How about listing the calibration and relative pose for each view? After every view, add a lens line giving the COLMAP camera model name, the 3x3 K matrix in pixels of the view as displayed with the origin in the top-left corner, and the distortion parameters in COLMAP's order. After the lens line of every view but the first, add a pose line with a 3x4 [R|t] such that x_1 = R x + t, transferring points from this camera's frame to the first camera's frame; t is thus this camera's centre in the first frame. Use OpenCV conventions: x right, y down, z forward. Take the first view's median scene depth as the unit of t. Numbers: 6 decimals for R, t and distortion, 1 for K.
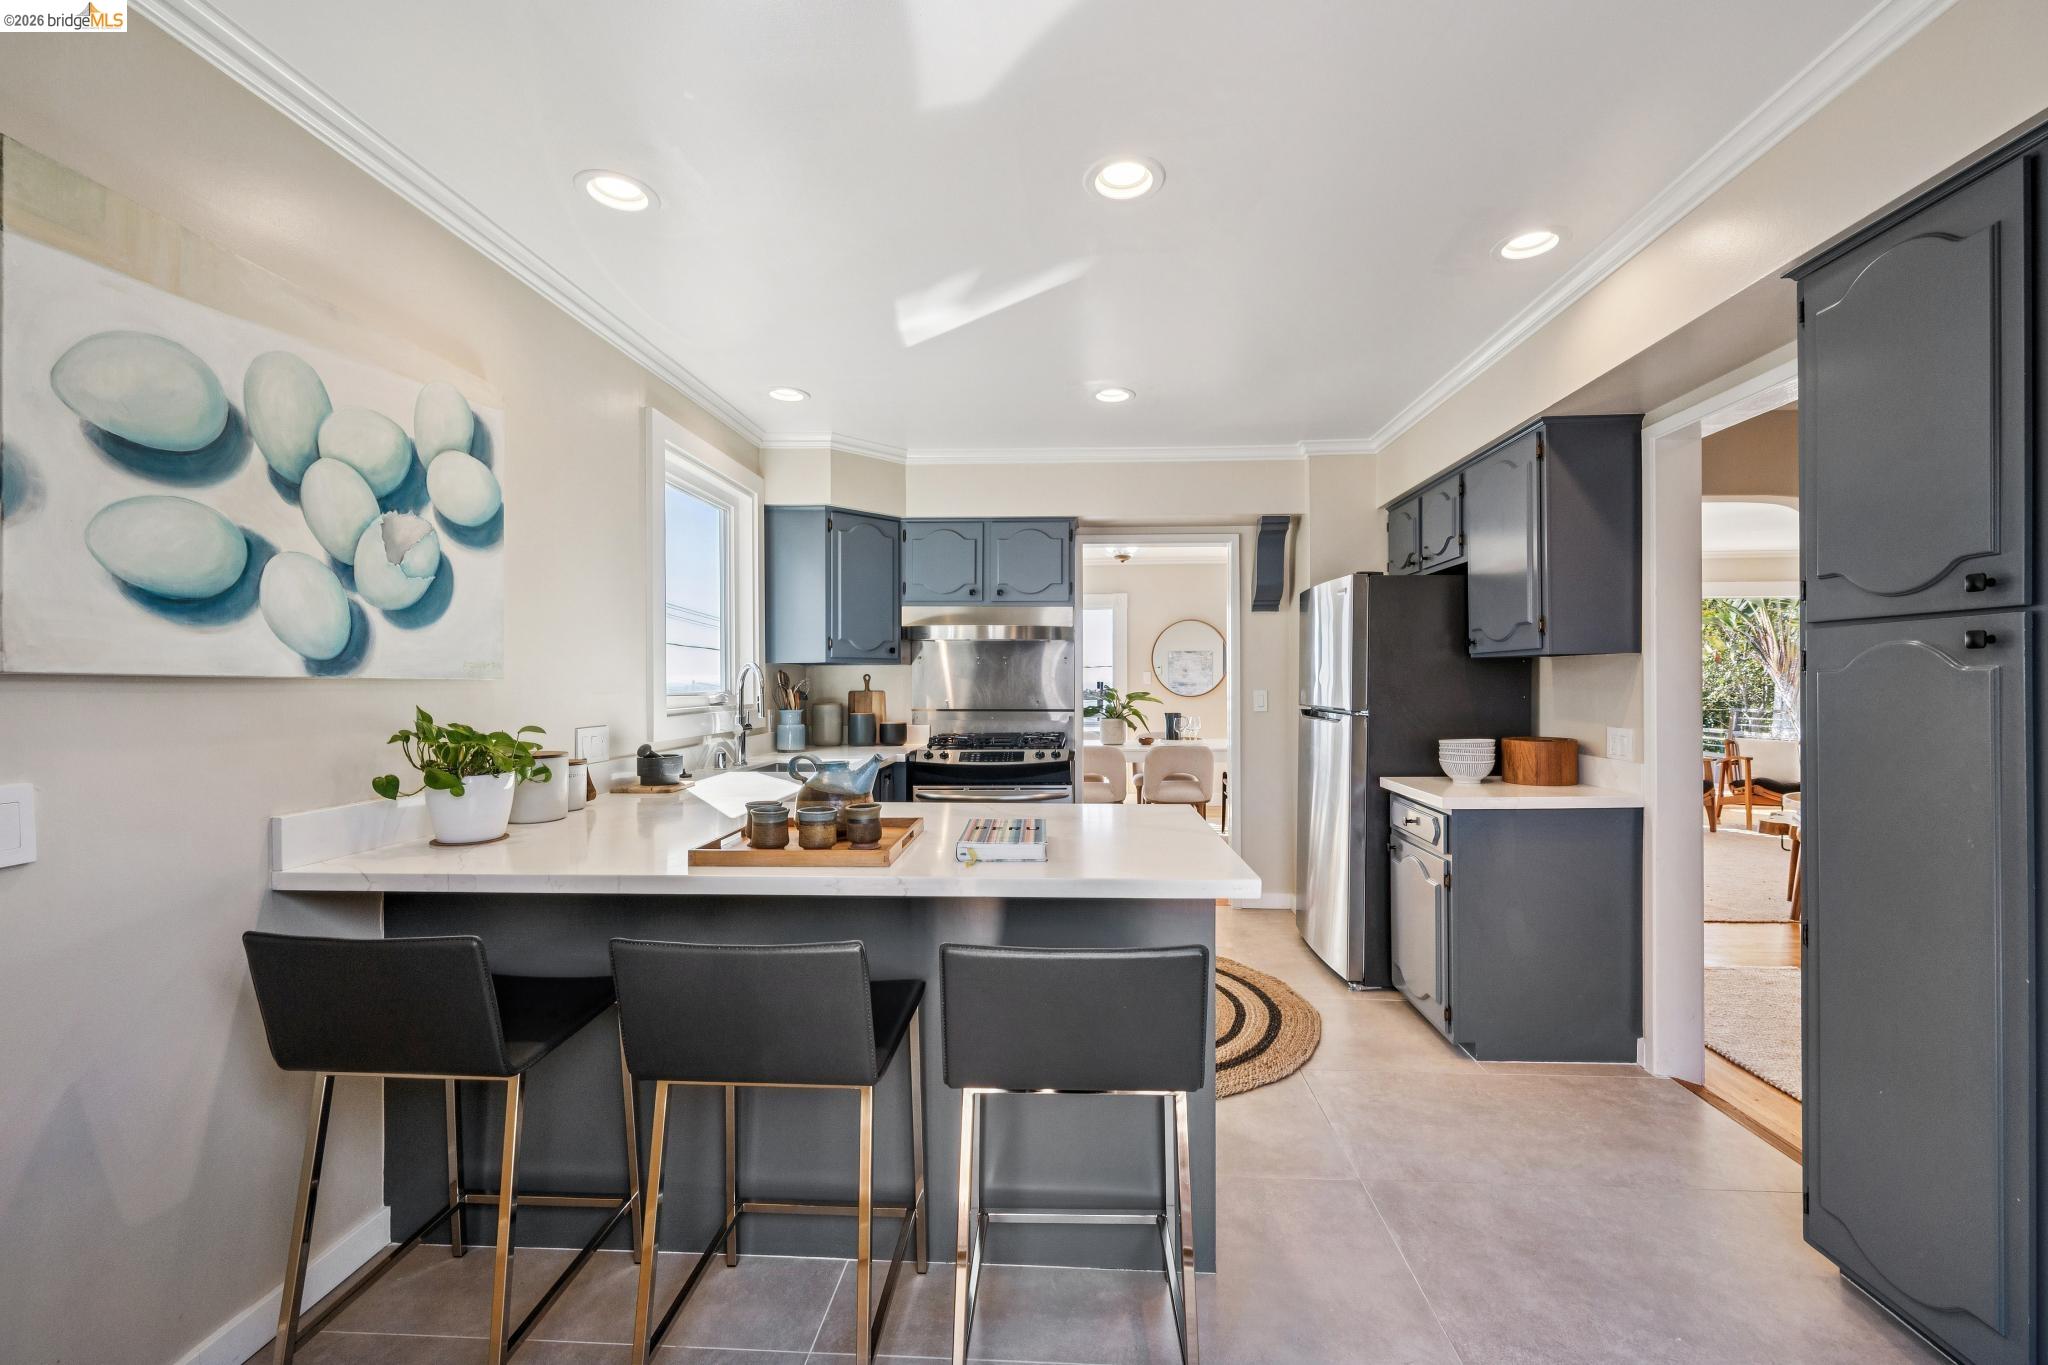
lens RADIAL K [[803.7, 0, 1057.7], [0, 803.7, 688.3], [0, 0, 1]] dist [-0.001750, 0.000433]
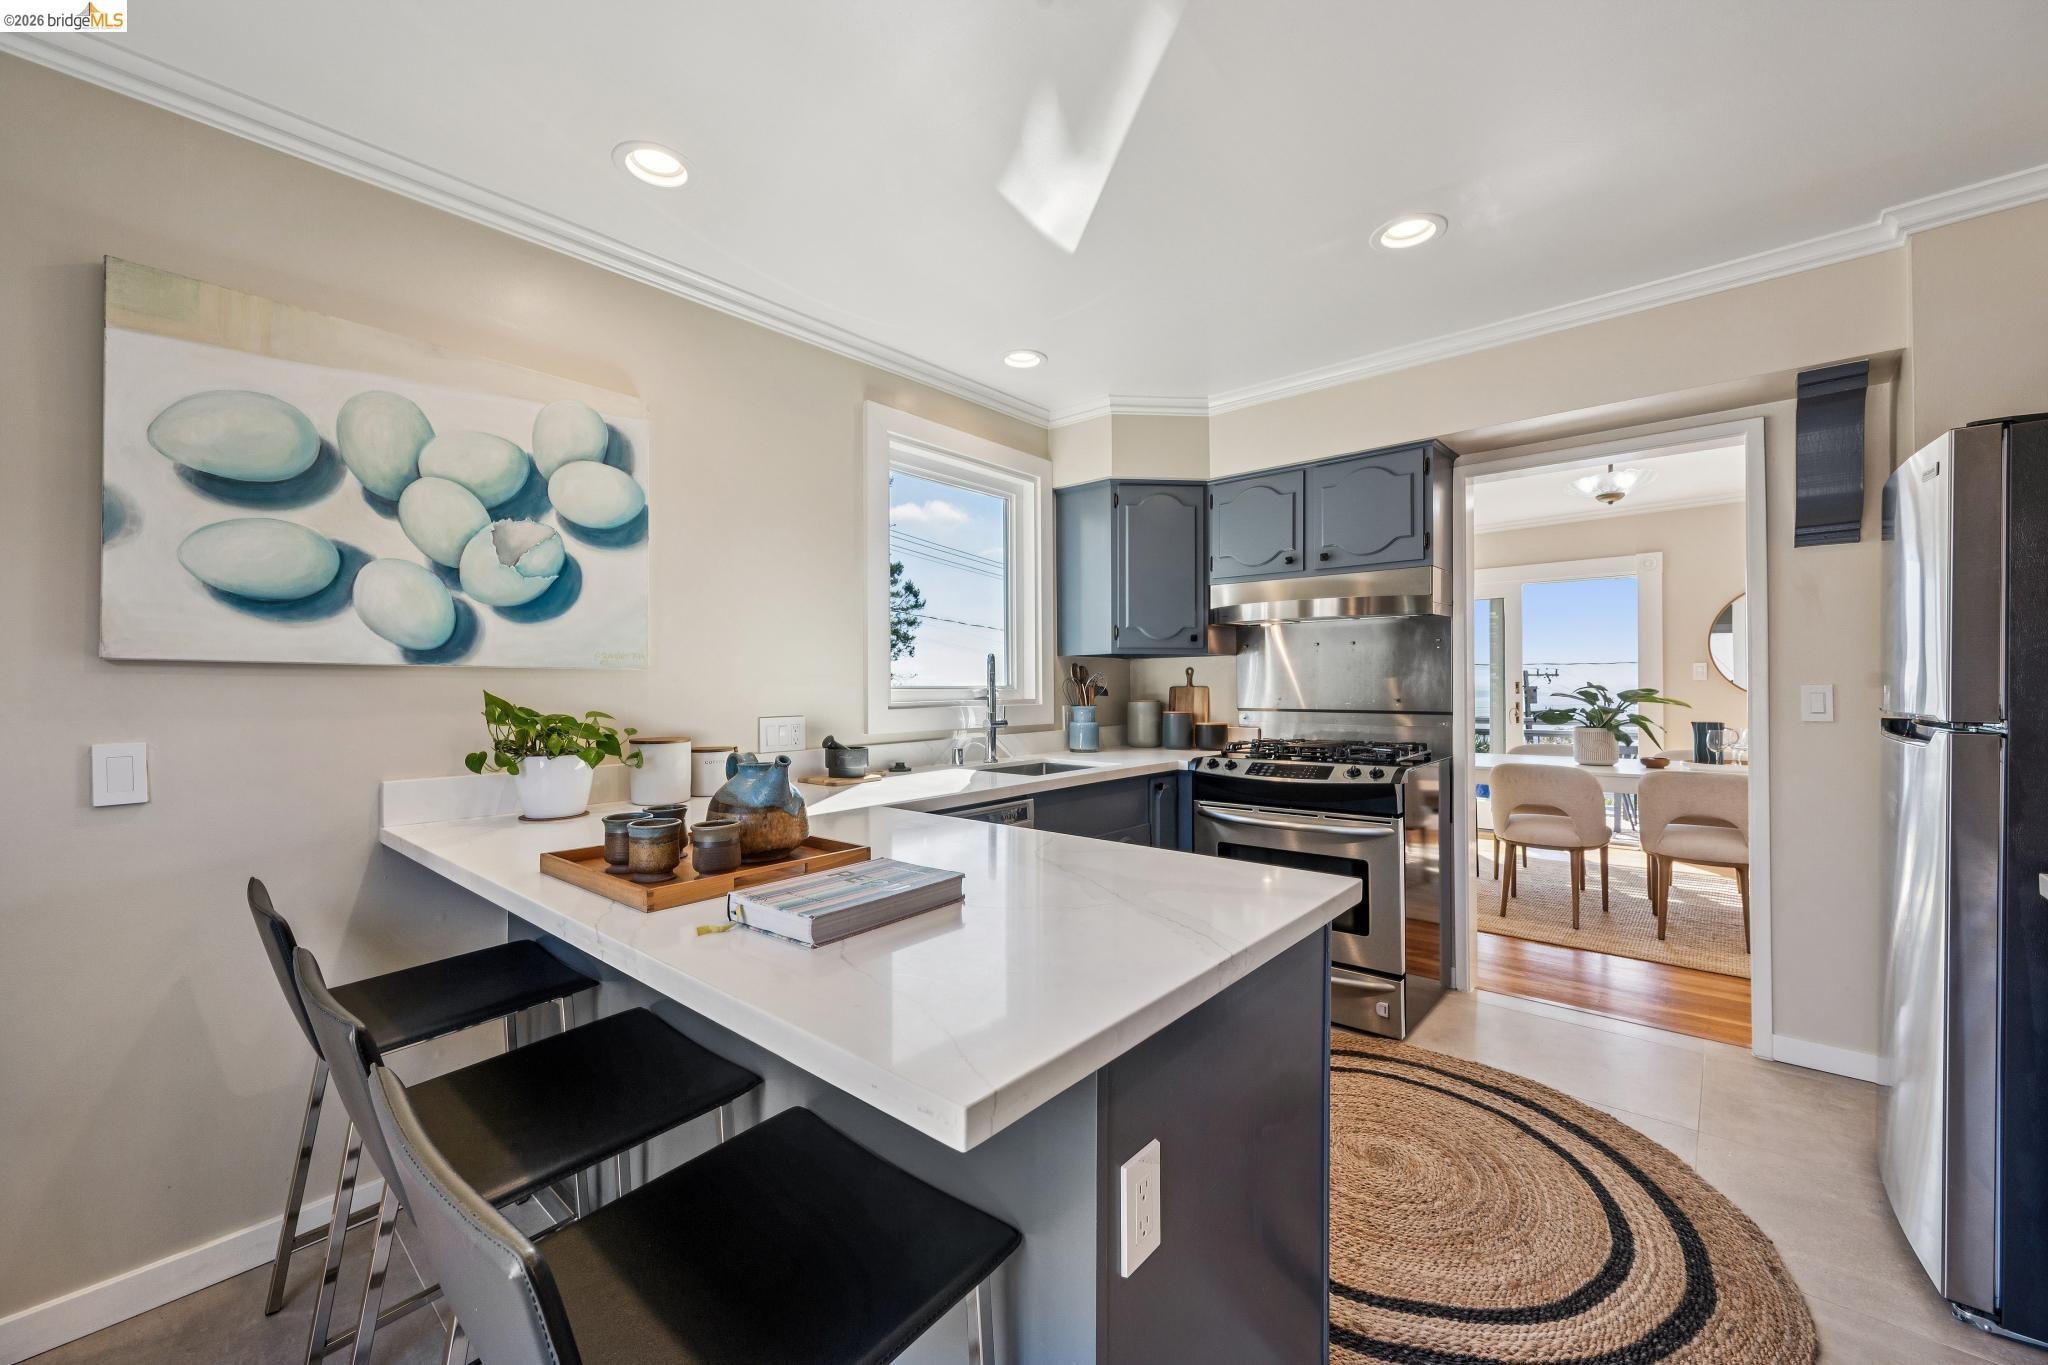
lens RADIAL K [[803.7, 0, 1037.9], [0, 803.7, 681.2], [0, 0, 1]] dist [-0.001750, 0.000433]
pose [[0.784426, -0.006141, -0.620192, 0.256012], [-0.001177, 0.999934, -0.011389, 0.011265], [0.620221, 0.009664, 0.784368, 0.321068]]
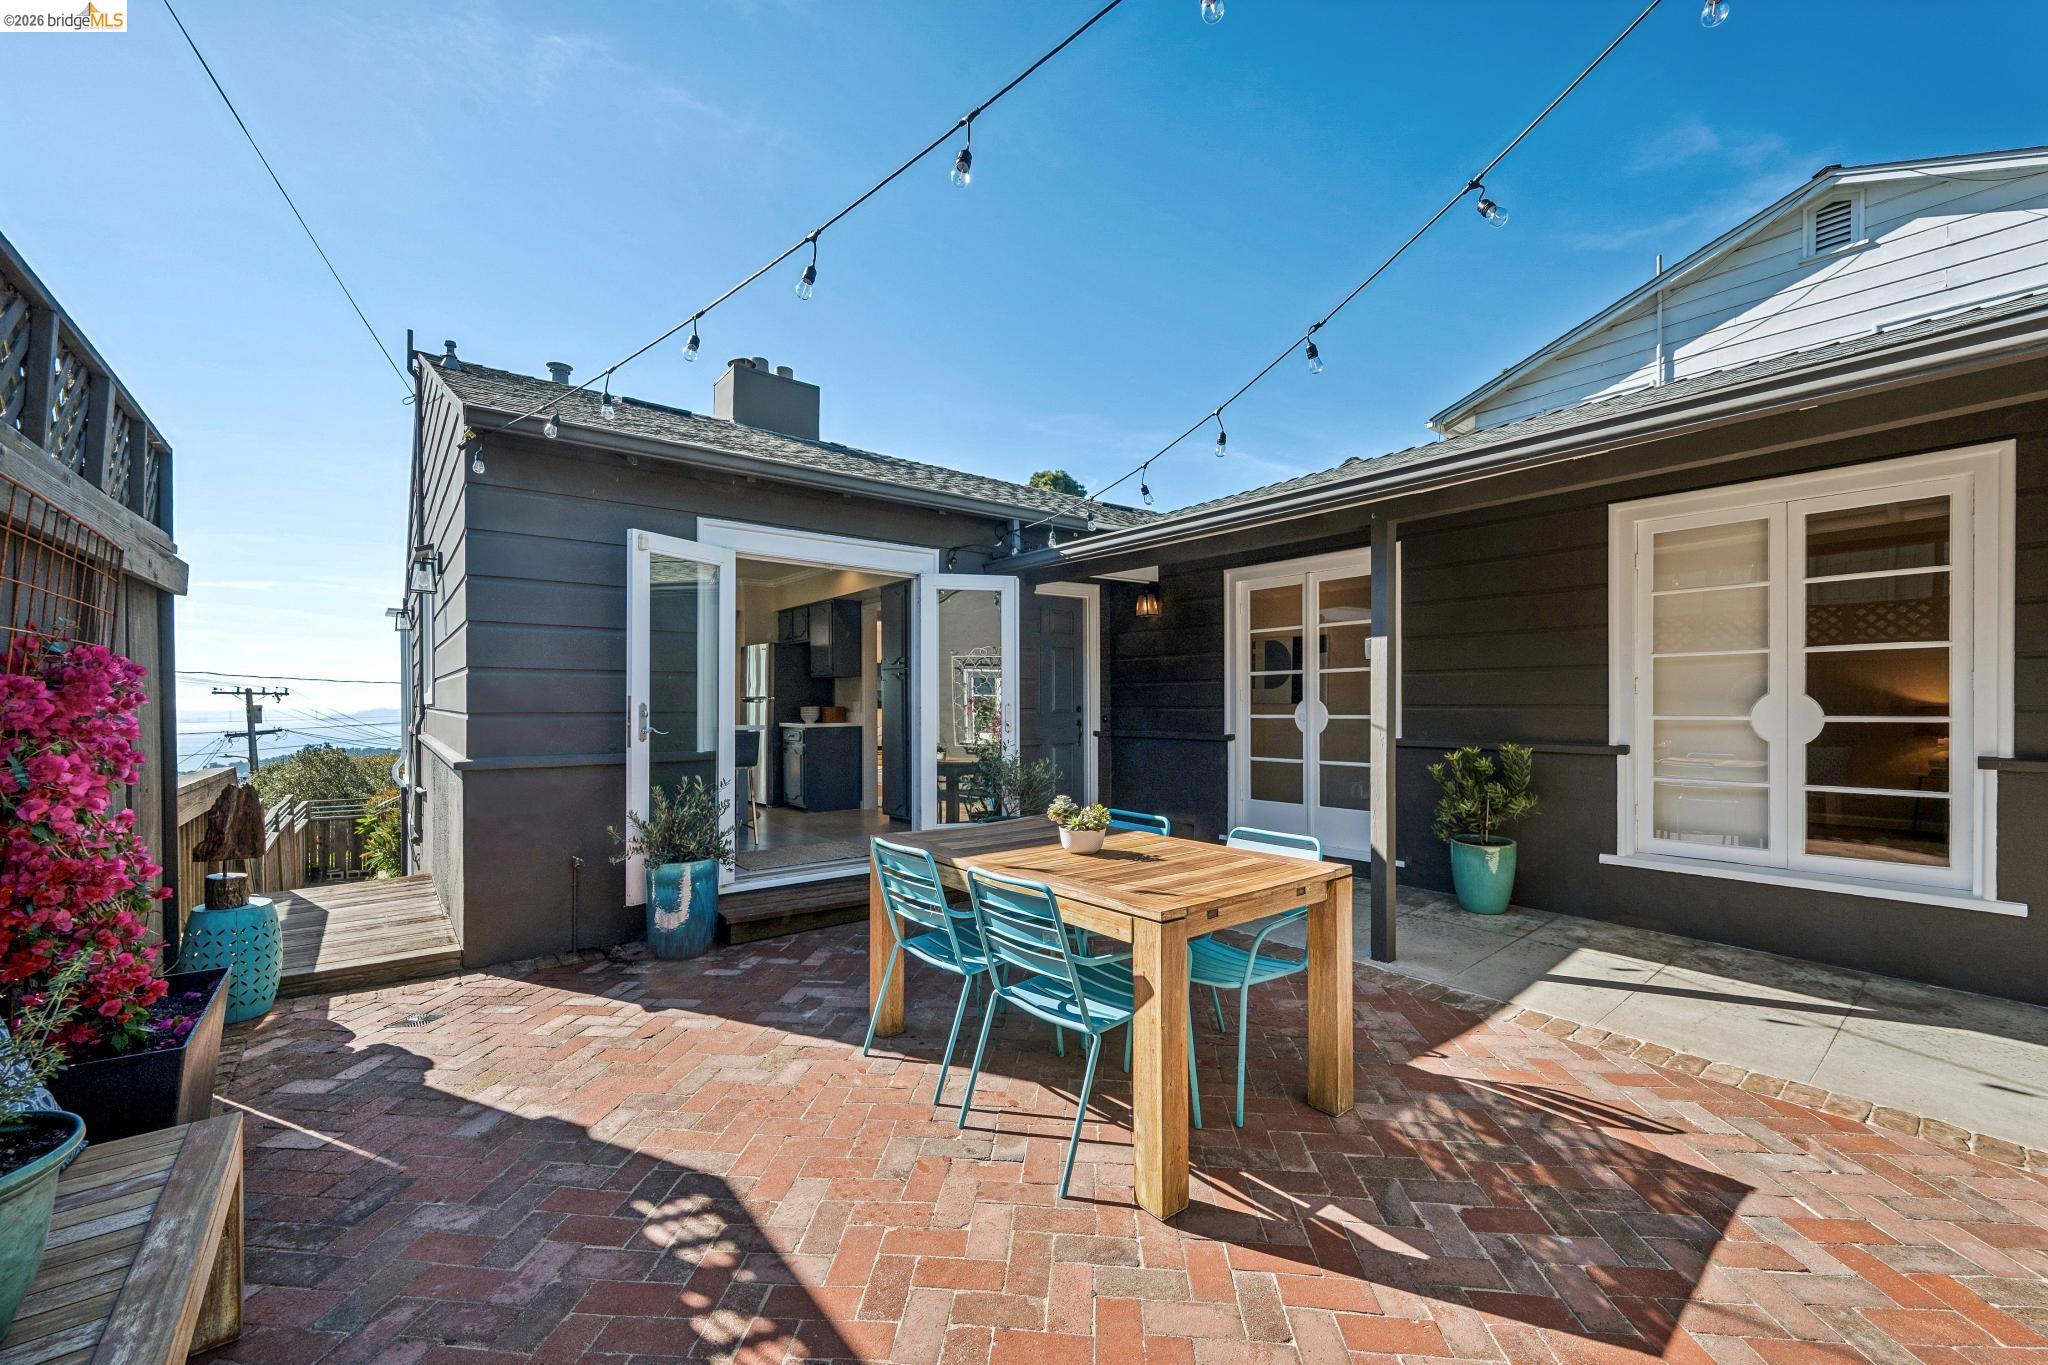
lens RADIAL K [[803.7, 0, 1029.7], [0, 803.7, 720.9], [0, 0, 1]] dist [-0.001750, 0.000433]
pose [[0.751419, -0.007349, 0.659785, -0.725972], [0.002720, 0.999964, 0.008039, 0.089554], [-0.659820, -0.004246, 0.751412, -1.532557]]
